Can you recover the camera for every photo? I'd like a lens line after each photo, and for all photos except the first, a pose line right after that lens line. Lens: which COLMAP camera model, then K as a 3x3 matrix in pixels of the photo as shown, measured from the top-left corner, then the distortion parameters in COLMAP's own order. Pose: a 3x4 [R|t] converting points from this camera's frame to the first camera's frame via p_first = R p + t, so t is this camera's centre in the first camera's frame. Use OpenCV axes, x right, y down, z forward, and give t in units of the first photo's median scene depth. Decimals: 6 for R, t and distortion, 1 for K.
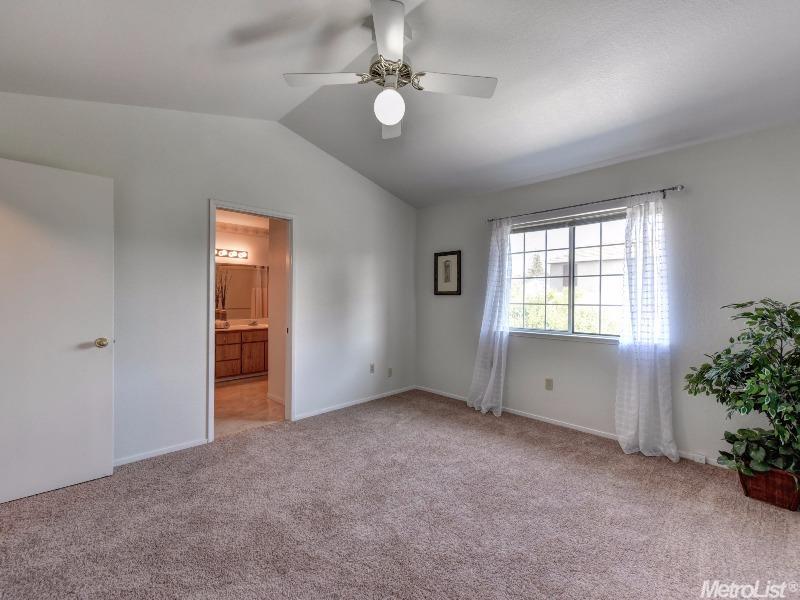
lens RADIAL K [[349.6, 0, 396.6], [0, 349.6, 298.9], [0, 0, 1]] dist [0.002702, 0.000279]
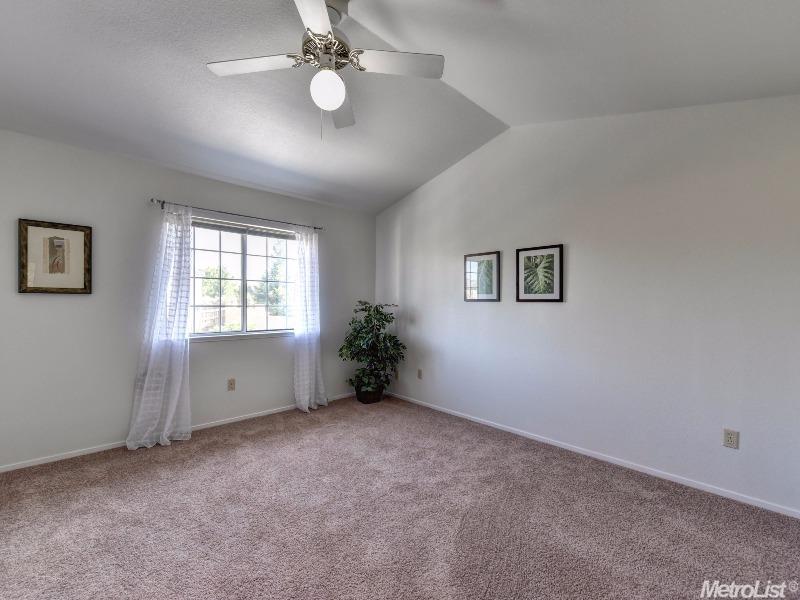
lens RADIAL K [[349.6, 0, 396.6], [0, 349.6, 298.9], [0, 0, 1]] dist [0.002702, 0.000279]
pose [[0.024047, 0.006600, 0.999689, -0.569719], [-0.003264, 0.999973, -0.006523, 0.000096], [-0.999705, -0.003106, 0.024068, 0.496761]]
